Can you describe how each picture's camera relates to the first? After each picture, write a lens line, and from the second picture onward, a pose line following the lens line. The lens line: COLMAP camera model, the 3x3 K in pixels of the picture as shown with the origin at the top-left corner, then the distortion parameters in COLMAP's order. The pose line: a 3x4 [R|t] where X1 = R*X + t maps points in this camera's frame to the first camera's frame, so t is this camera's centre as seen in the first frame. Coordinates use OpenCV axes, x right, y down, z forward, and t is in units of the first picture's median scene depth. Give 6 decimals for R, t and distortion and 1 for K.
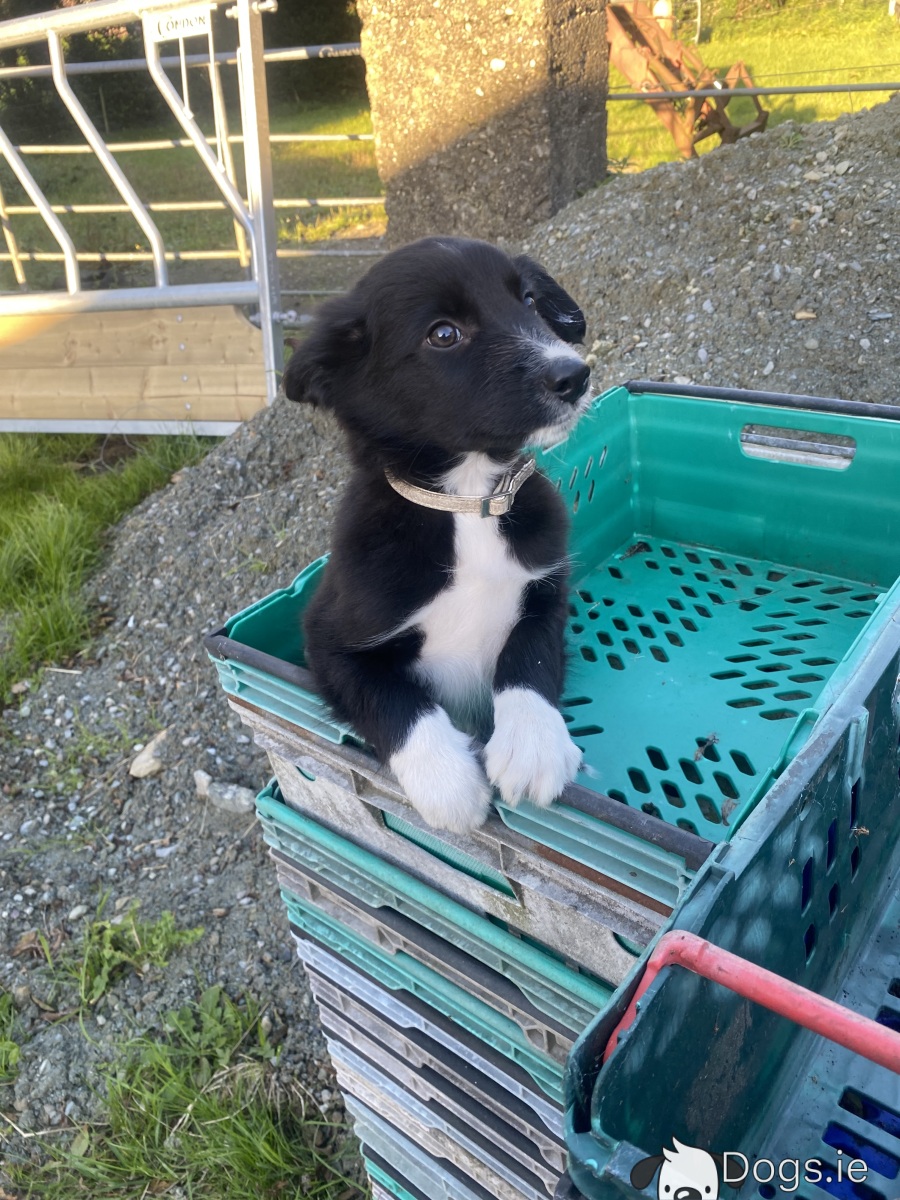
lens RADIAL K [[907.2, 0, 450.0], [0, 907.2, 600.0], [0, 0, 1]] dist [-0.008634, -0.001017]
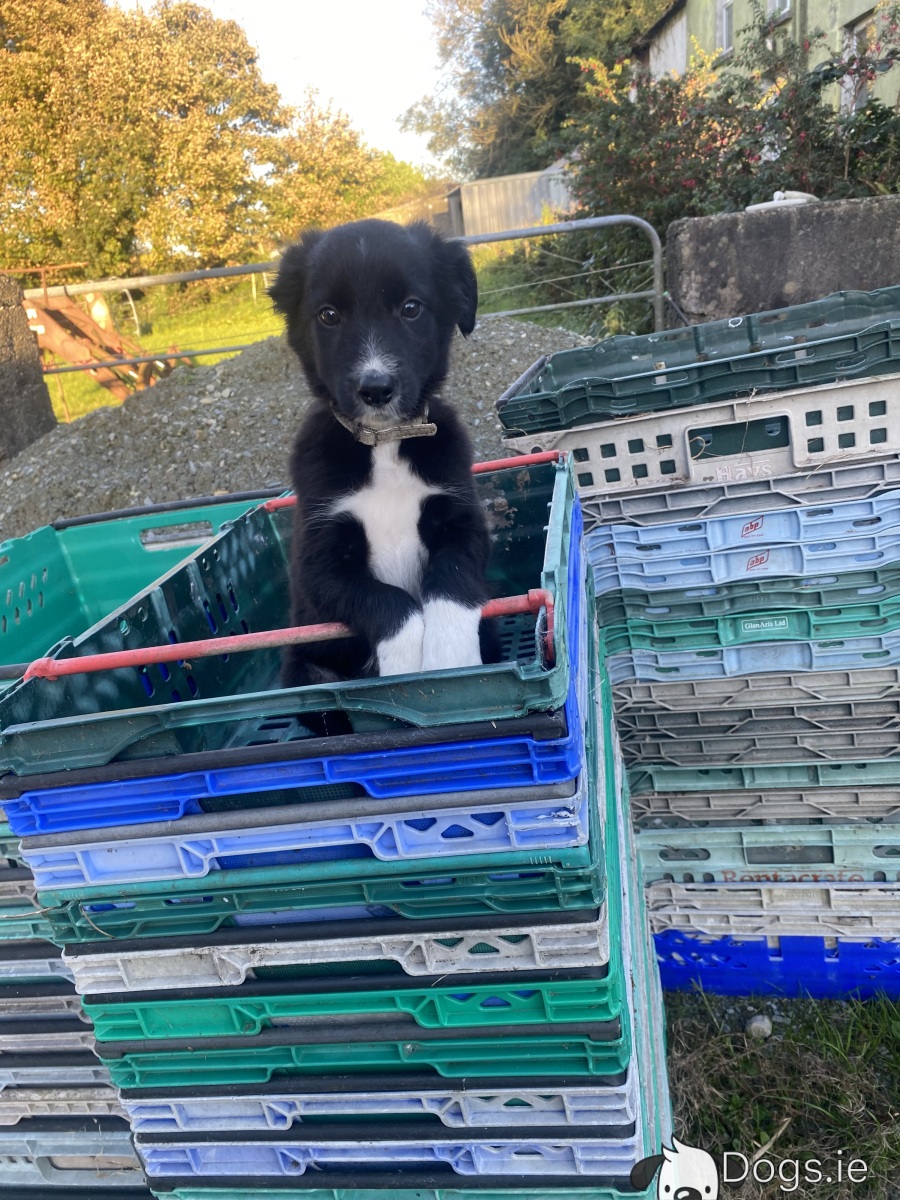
lens RADIAL K [[908.1, 0, 448.1], [0, 908.1, 603.0], [0, 0, 1]] dist [-0.010023, 0.004936]
pose [[0.856367, -0.203114, 0.474742, 0.017408], [0.320431, 0.929989, -0.180125, 0.151415], [-0.404919, 0.306375, 0.861496, -0.184022]]
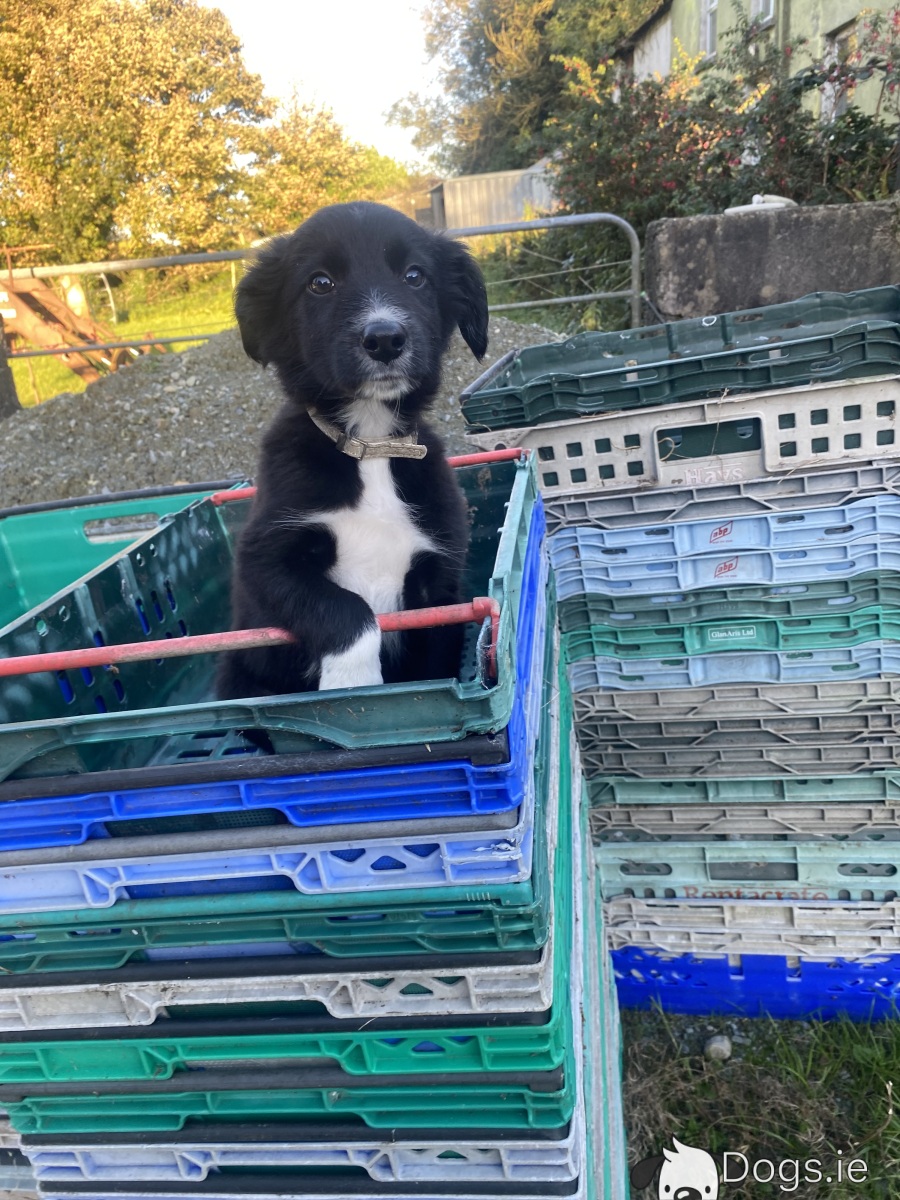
lens RADIAL K [[907.2, 0, 450.0], [0, 907.2, 600.0], [0, 0, 1]] dist [-0.008634, -0.001017]
pose [[0.845956, -0.186402, 0.499612, 0.040803], [0.306865, 0.936406, -0.170226, 0.146802], [-0.436110, 0.297317, 0.849359, -0.167222]]
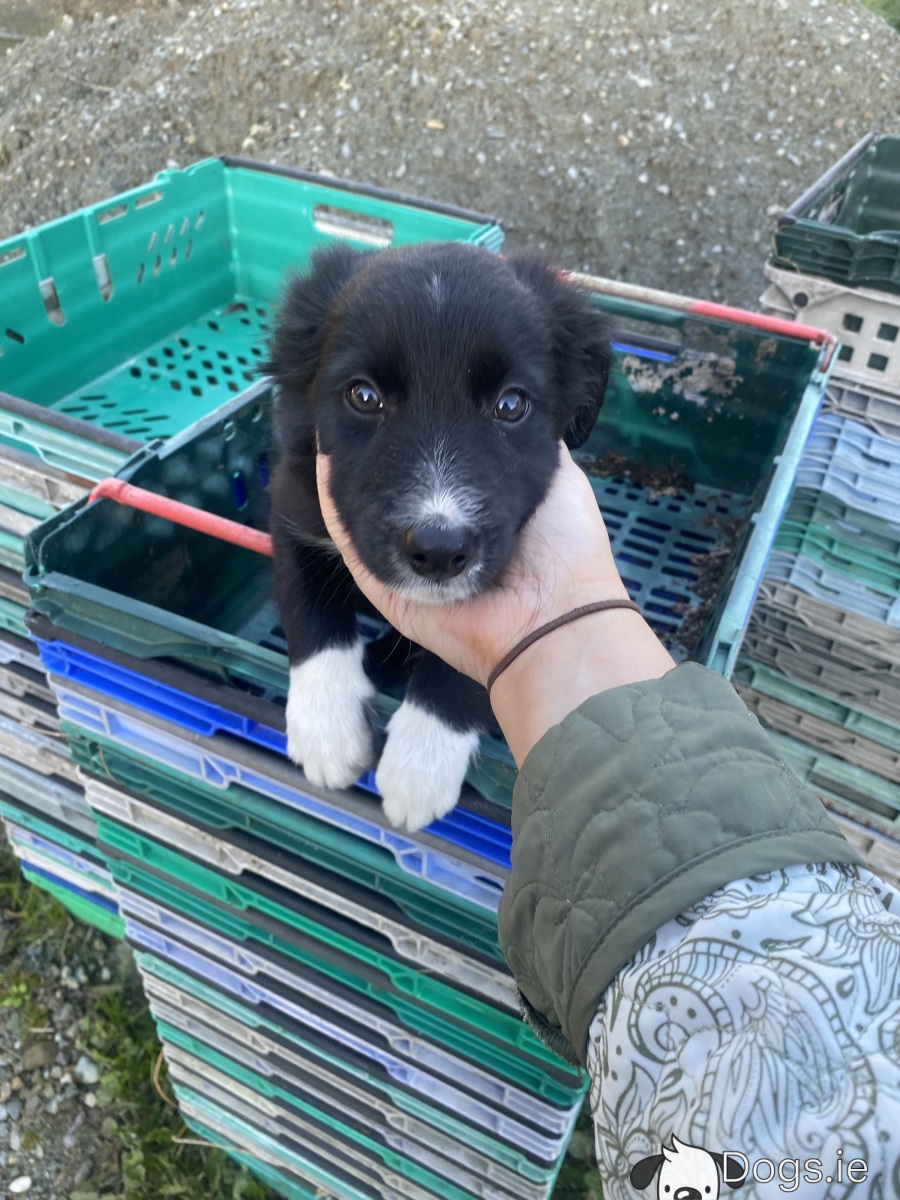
lens RADIAL K [[912.2, 0, 459.0], [0, 912.2, 587.0], [0, 0, 1]] dist [-0.058144, 0.078755]
pose [[0.950179, -0.015326, 0.311327, 0.057313], [-0.041749, 0.983534, 0.175834, 0.041849], [-0.308896, -0.180071, 0.933894, -0.129599]]
